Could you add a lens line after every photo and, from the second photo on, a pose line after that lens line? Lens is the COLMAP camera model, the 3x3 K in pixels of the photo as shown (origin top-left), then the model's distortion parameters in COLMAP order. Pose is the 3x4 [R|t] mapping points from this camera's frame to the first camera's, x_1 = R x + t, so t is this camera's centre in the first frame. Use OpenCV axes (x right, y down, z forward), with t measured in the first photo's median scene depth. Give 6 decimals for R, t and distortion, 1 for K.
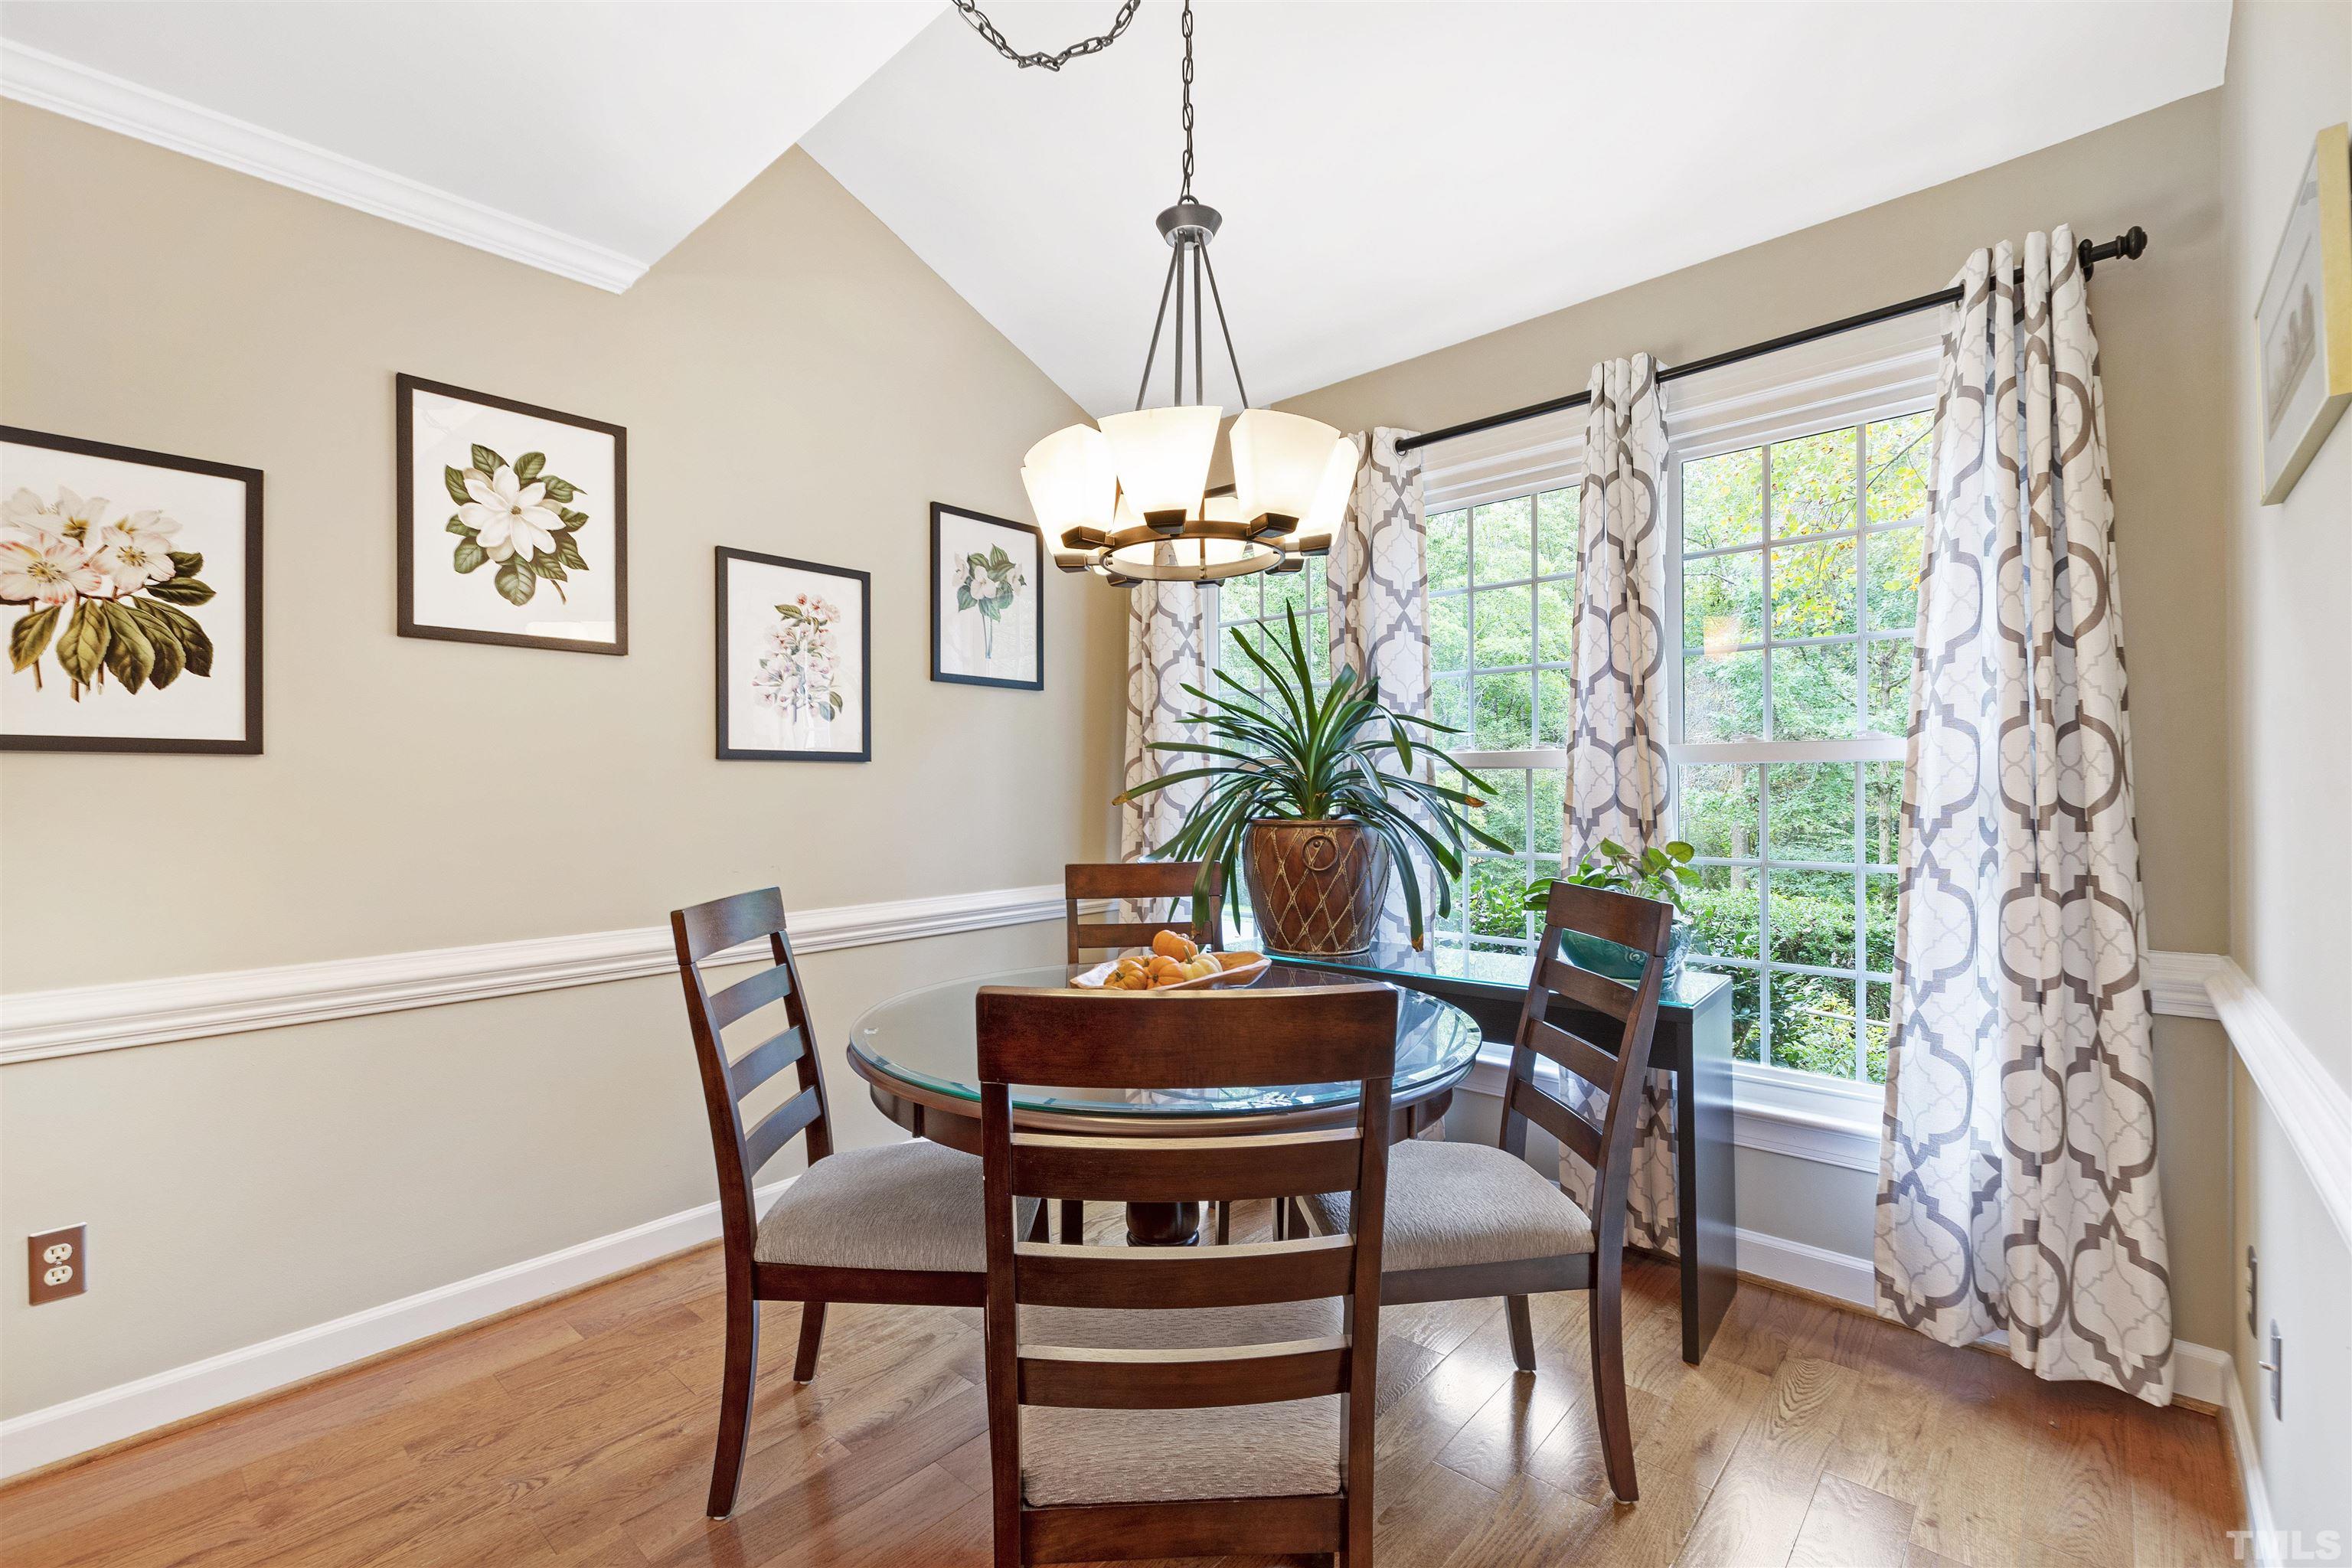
lens RADIAL K [[1037.4, 0, 1176.2], [0, 1037.4, 786.3], [0, 0, 1]] dist [-0.006245, -0.000607]
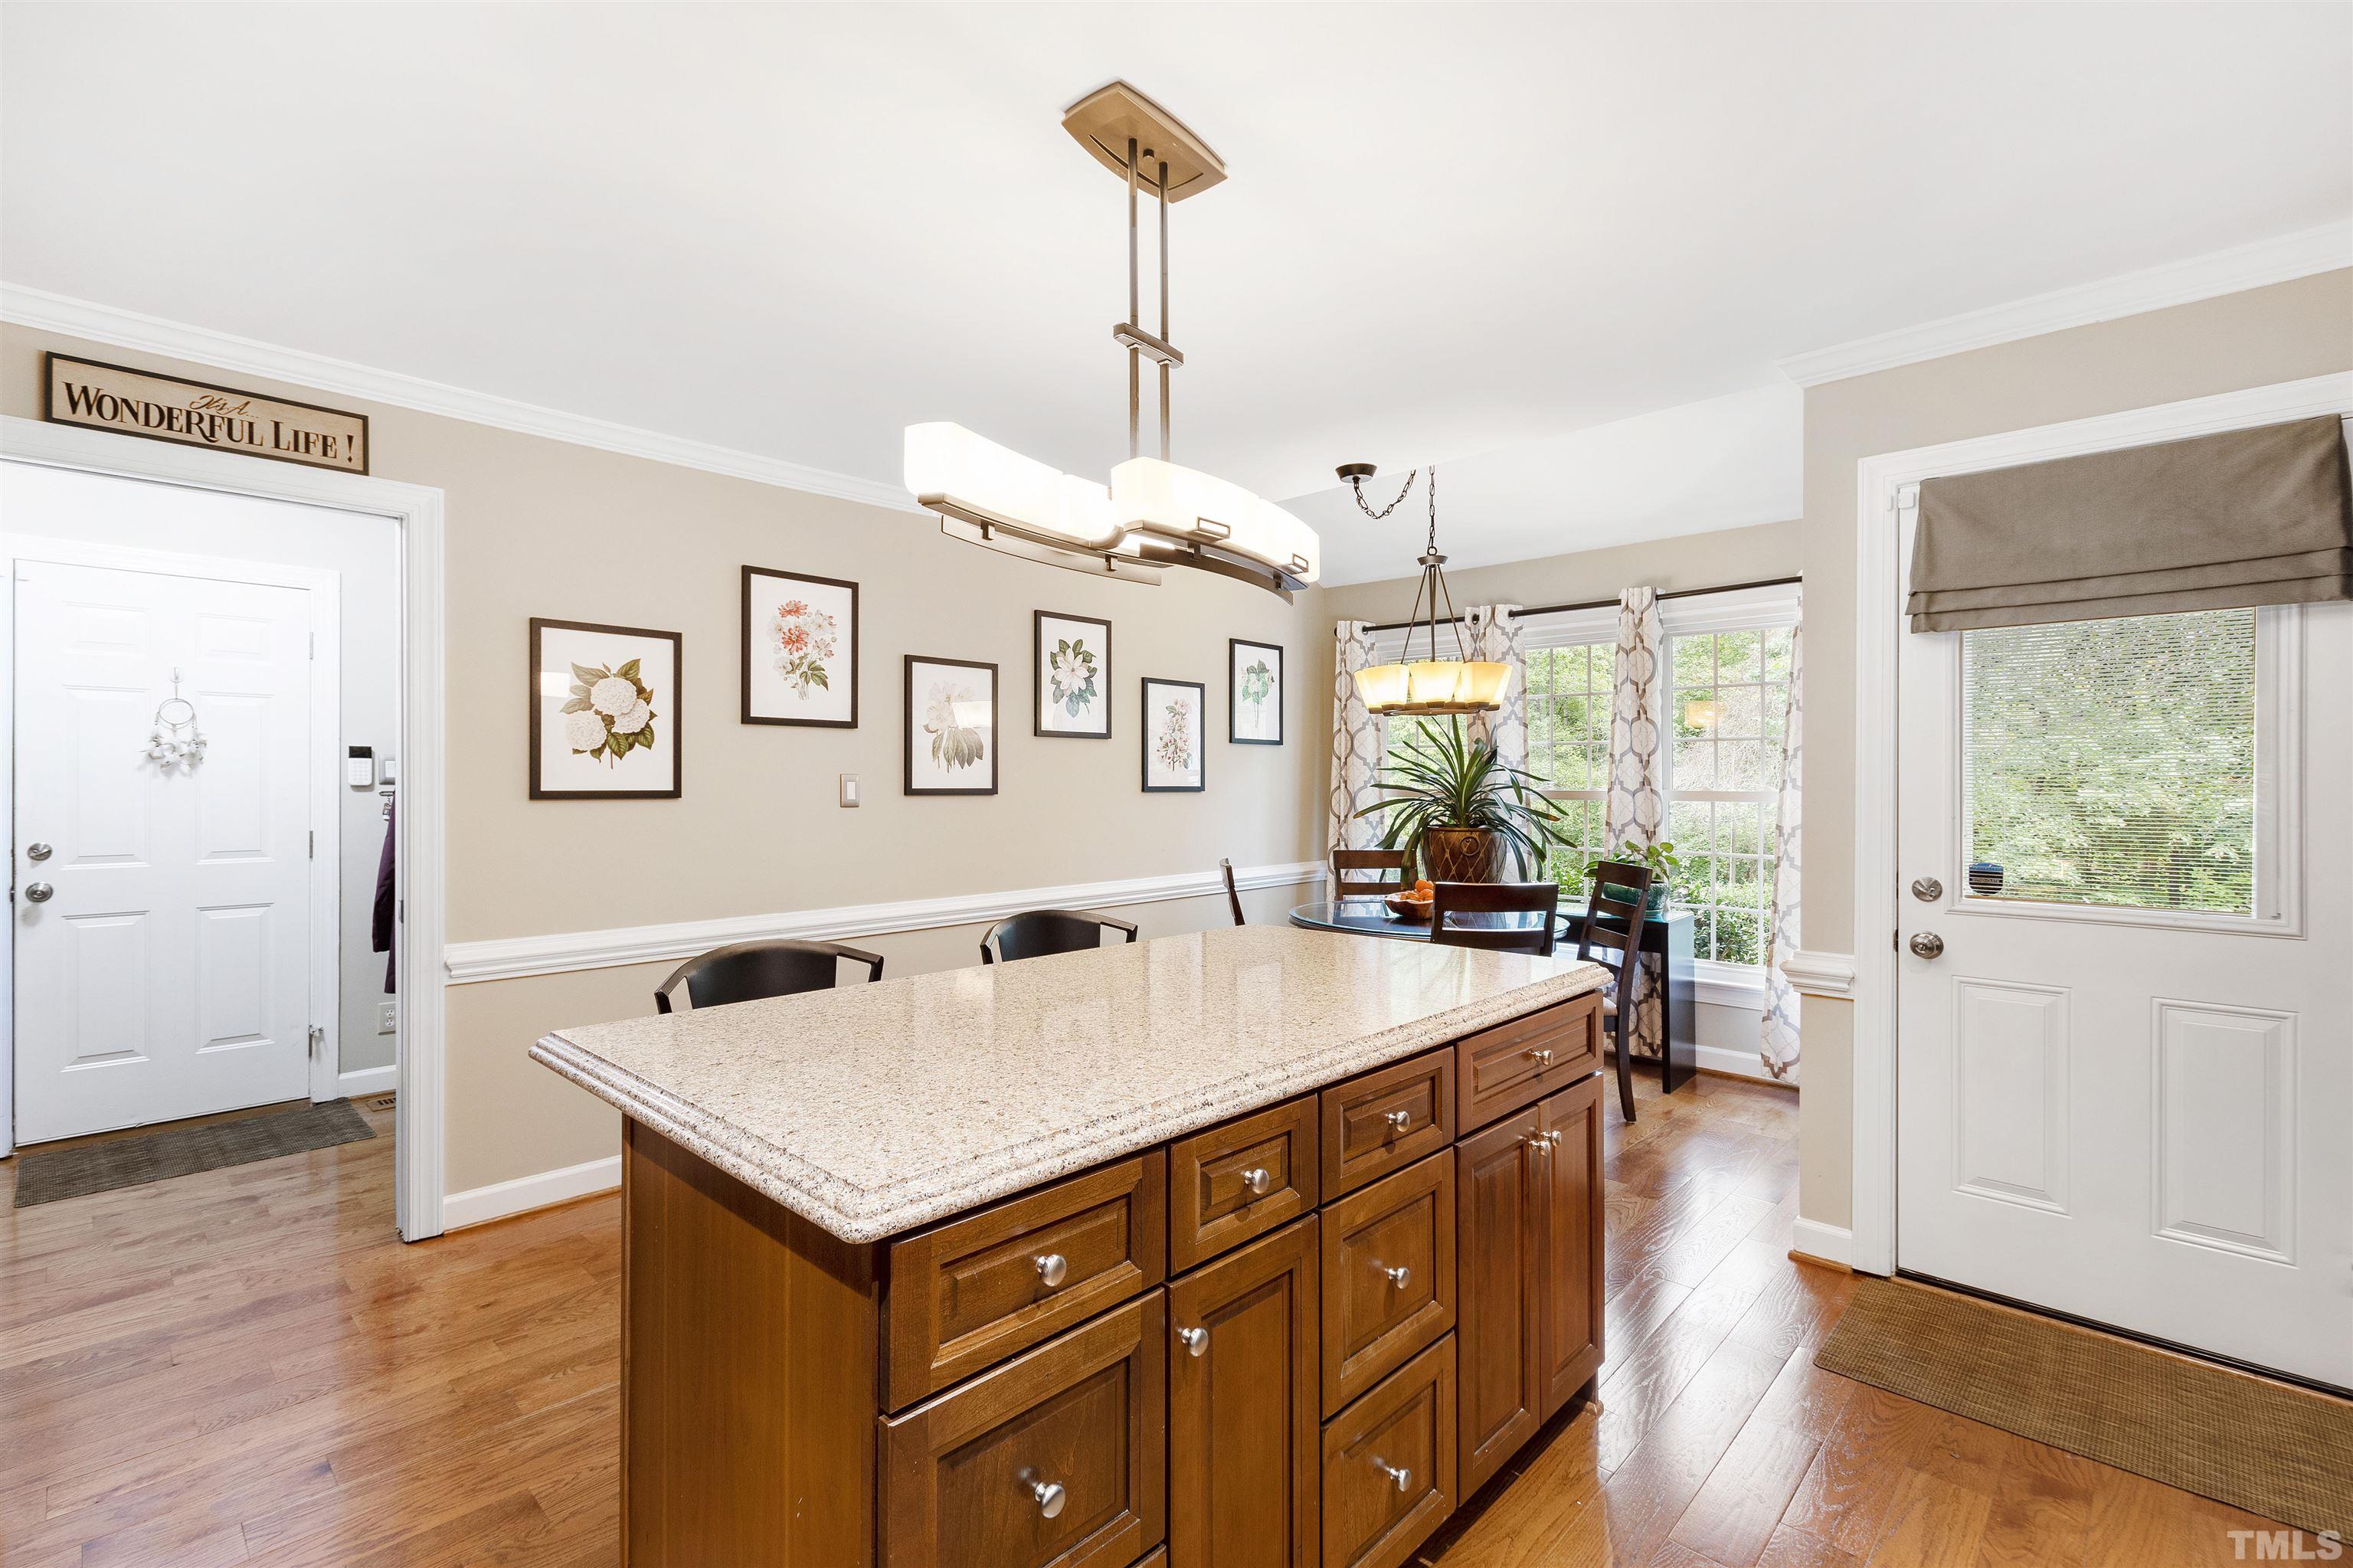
lens RADIAL K [[1037.9, 0, 1151.4], [0, 1037.9, 765.7], [0, 0, 1]] dist [-0.006245, -0.000607]
pose [[0.998292, 0.008798, -0.057749, -0.347988], [-0.009594, 0.999863, -0.013522, -0.051953], [0.057622, 0.014053, 0.998240, -0.945953]]
